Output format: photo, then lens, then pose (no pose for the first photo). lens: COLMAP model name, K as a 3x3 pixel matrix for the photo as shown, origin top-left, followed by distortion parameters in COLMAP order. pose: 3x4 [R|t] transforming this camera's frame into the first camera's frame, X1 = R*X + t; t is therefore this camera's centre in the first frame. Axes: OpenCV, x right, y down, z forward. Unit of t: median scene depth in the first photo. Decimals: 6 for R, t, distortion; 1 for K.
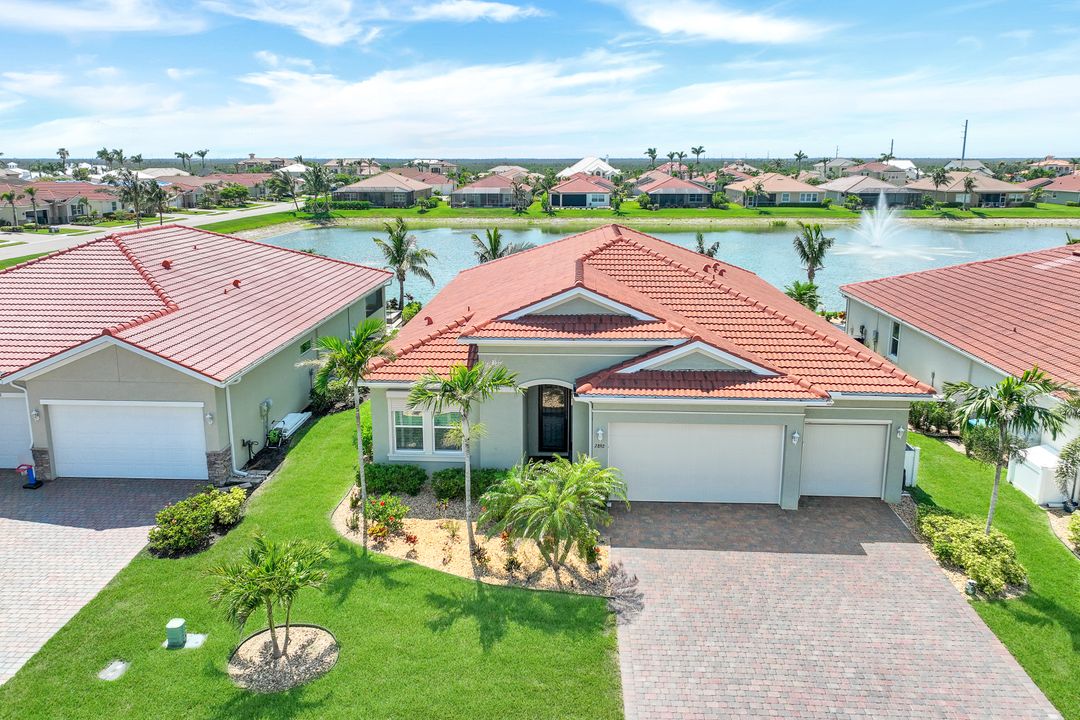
lens RADIAL K [[803.9, 0, 524.1], [0, 803.9, 344.0], [0, 0, 1]] dist [0.005599, 0.005838]
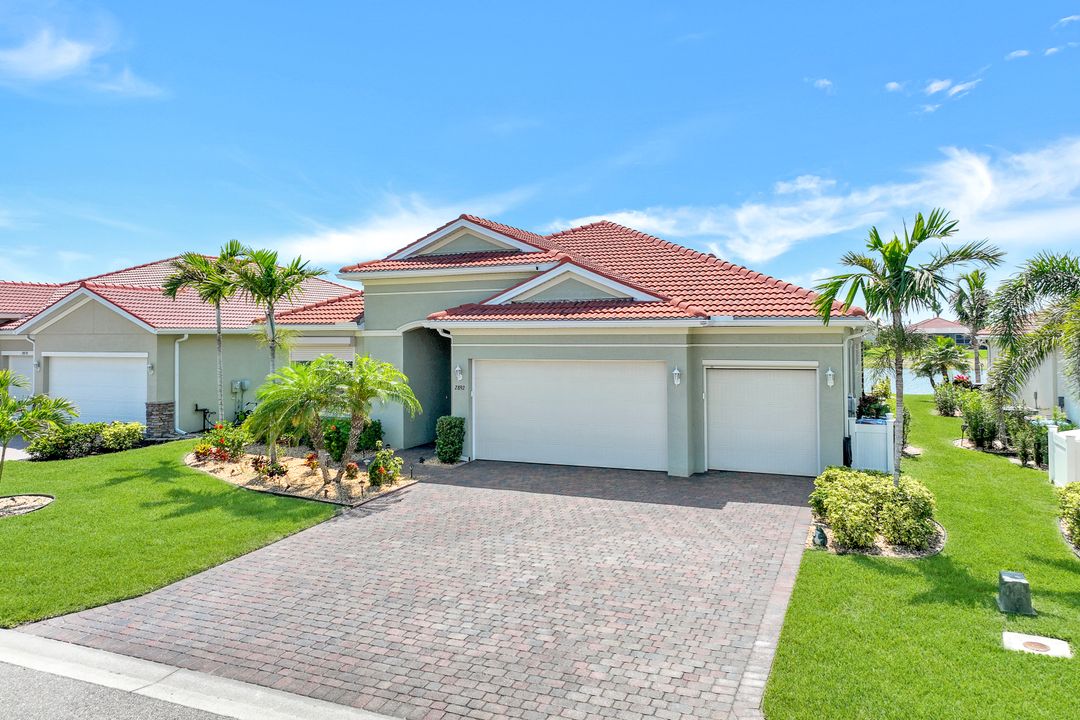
lens RADIAL K [[803.9, 0, 530.5], [0, 803.9, 352.5], [0, 0, 1]] dist [0.005599, 0.005838]
pose [[0.933057, 0.006557, -0.359668, 0.491081], [-0.083972, 0.976182, -0.200045, 0.264913], [0.349789, 0.216855, 0.911384, 0.237572]]
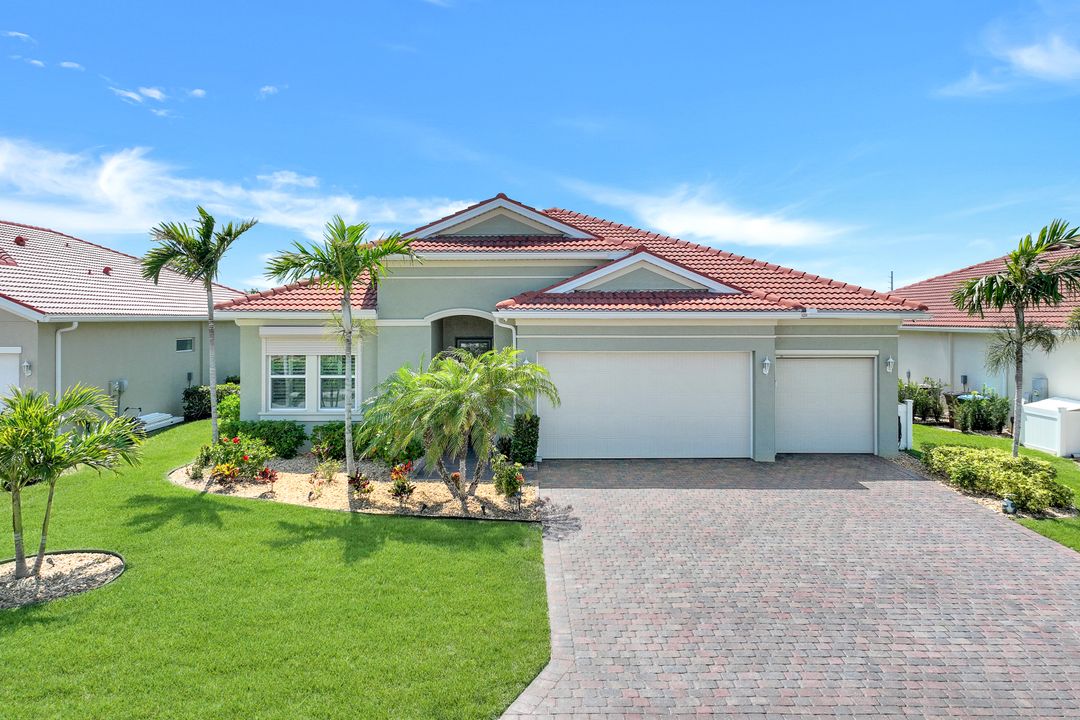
lens RADIAL K [[803.9, 0, 532.1], [0, 803.9, 341.6], [0, 0, 1]] dist [0.005599, 0.005838]
pose [[0.997616, 0.001520, 0.068990, 0.046163], [0.013180, 0.977156, -0.212116, 0.264312], [-0.067736, 0.212520, 0.974806, 0.223040]]
